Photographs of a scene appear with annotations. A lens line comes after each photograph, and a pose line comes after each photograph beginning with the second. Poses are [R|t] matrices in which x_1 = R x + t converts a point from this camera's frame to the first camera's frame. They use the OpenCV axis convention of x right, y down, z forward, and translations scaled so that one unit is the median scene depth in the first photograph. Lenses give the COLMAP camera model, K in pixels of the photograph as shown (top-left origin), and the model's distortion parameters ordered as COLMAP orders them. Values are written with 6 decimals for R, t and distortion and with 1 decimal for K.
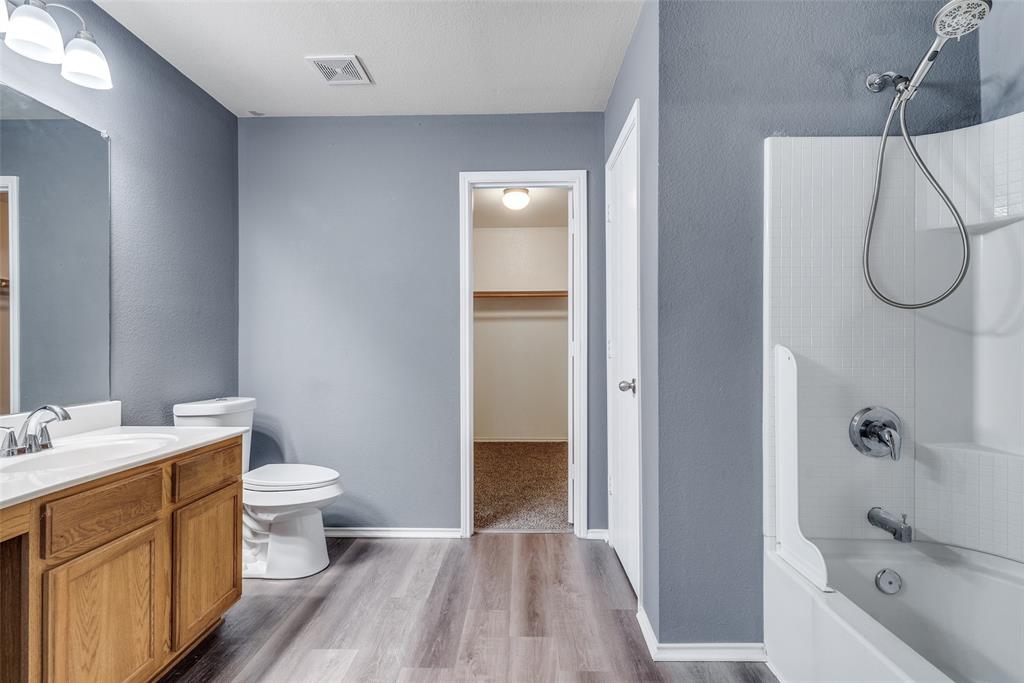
lens RADIAL K [[476.9, 0, 515.9], [0, 476.9, 345.2], [0, 0, 1]] dist [0.006665, -0.000833]
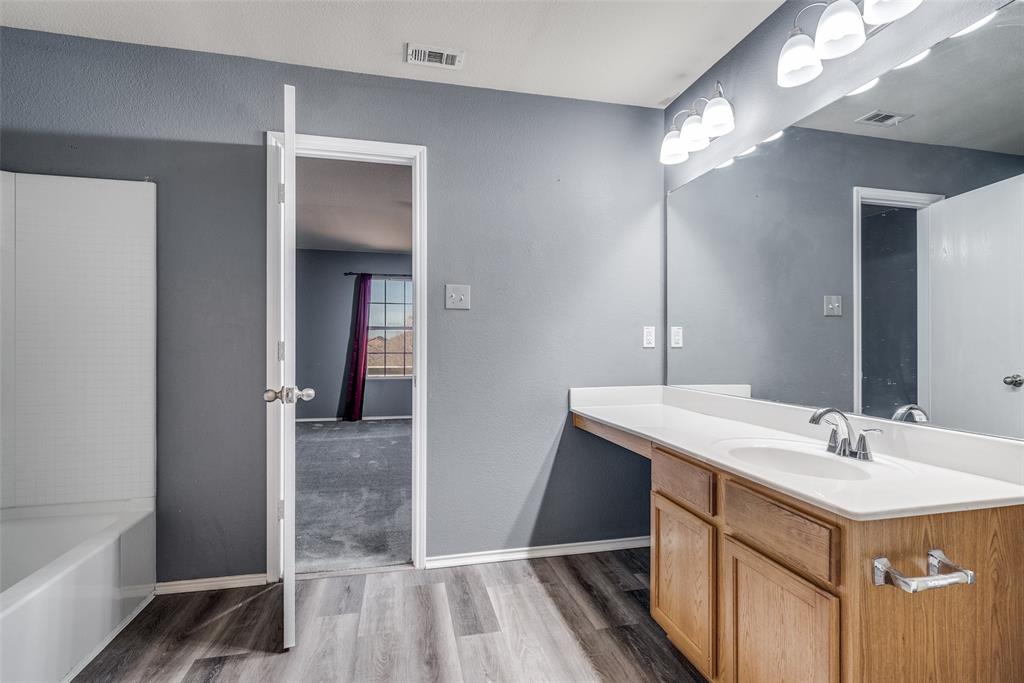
lens RADIAL K [[476.9, 0, 515.9], [0, 476.9, 345.2], [0, 0, 1]] dist [0.006665, -0.000833]
pose [[-0.967758, -0.001684, -0.251876, -0.121564], [0.001433, 0.999925, -0.012188, 0.010901], [0.251878, -0.012156, -0.967683, 1.744622]]
